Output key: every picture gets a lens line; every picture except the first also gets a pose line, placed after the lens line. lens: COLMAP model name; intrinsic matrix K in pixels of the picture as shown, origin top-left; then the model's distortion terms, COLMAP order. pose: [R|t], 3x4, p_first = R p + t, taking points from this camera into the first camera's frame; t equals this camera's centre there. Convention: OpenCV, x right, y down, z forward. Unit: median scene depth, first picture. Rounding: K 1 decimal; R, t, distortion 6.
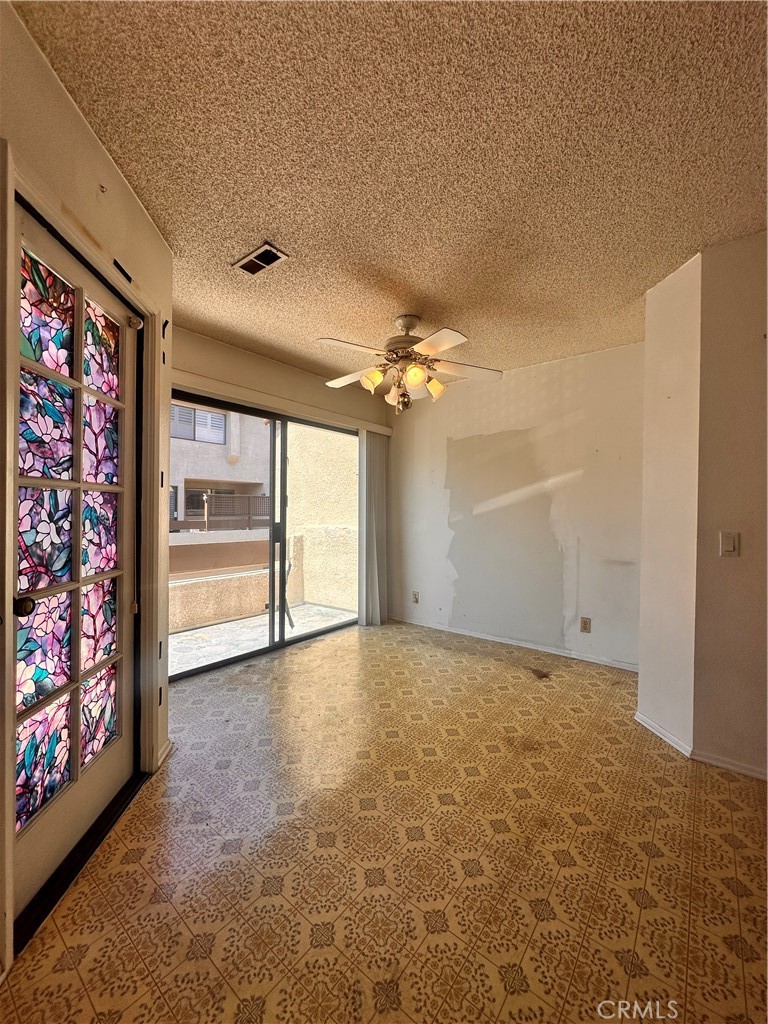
lens RADIAL K [[408.3, 0, 384.5], [0, 408.3, 511.8], [0, 0, 1]] dist [-0.003803, 0.000985]
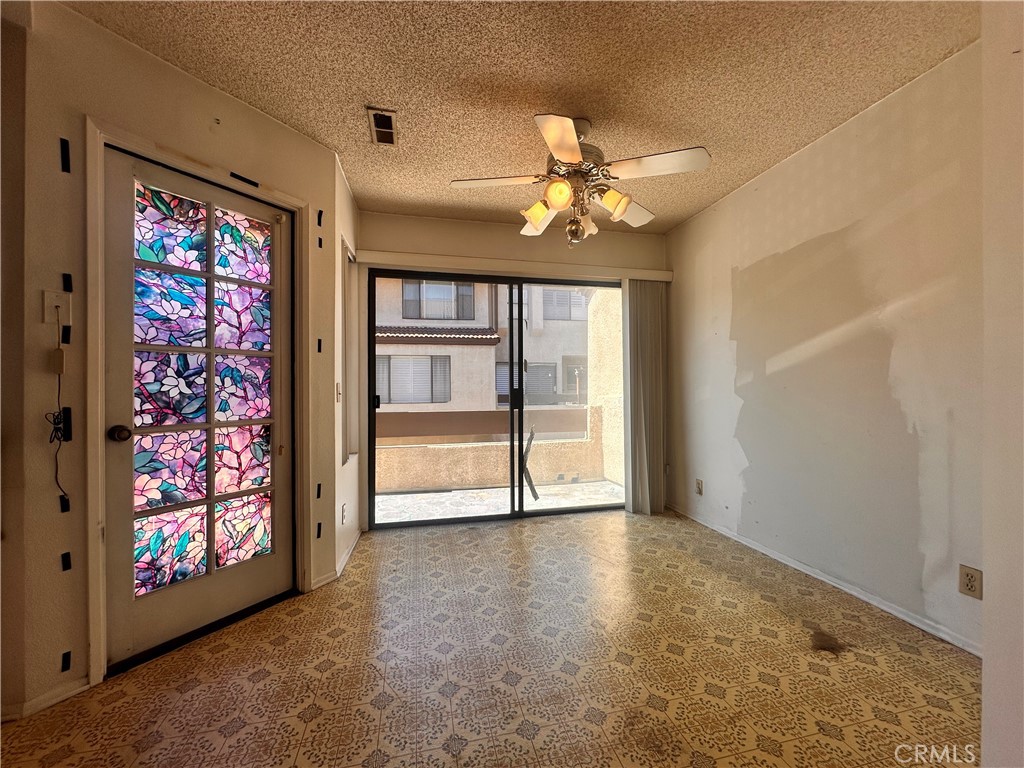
lens RADIAL K [[408.3, 0, 514.8], [0, 408.3, 383.6], [0, 0, 1]] dist [-0.003803, 0.000985]
pose [[0.783466, -0.019459, -0.621130, 0.606645], [0.012500, 0.999801, -0.015556, 0.053608], [0.621309, 0.004423, 0.783553, 0.414920]]
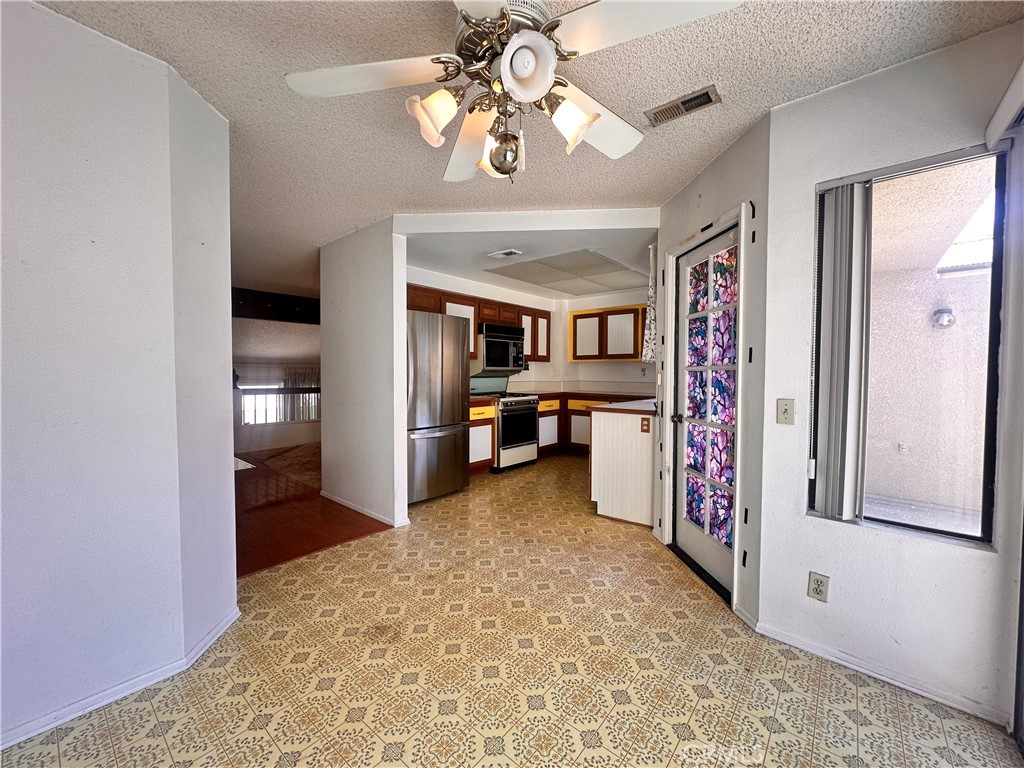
lens RADIAL K [[408.3, 0, 508.5], [0, 408.3, 382.3], [0, 0, 1]] dist [-0.003803, 0.000985]
pose [[-0.999375, -0.015867, 0.031601, 0.040290], [-0.014911, 0.999431, 0.030270, -0.030828], [-0.032063, 0.029779, -0.999042, 2.007520]]
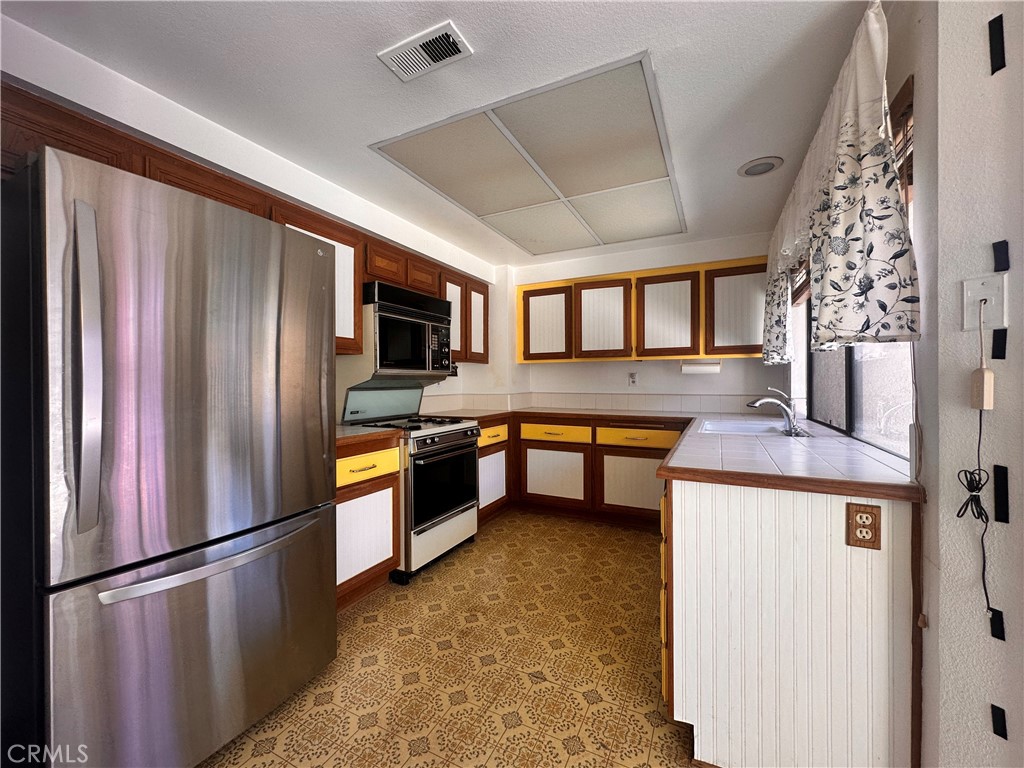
lens RADIAL K [[408.3, 0, 515.0], [0, 408.3, 384.1], [0, 0, 1]] dist [-0.003803, 0.000985]
pose [[-0.976489, -0.006595, -0.215466, 0.124894], [-0.008275, 0.999942, 0.006893, -0.011190], [0.215408, 0.008514, -0.976487, 0.799399]]
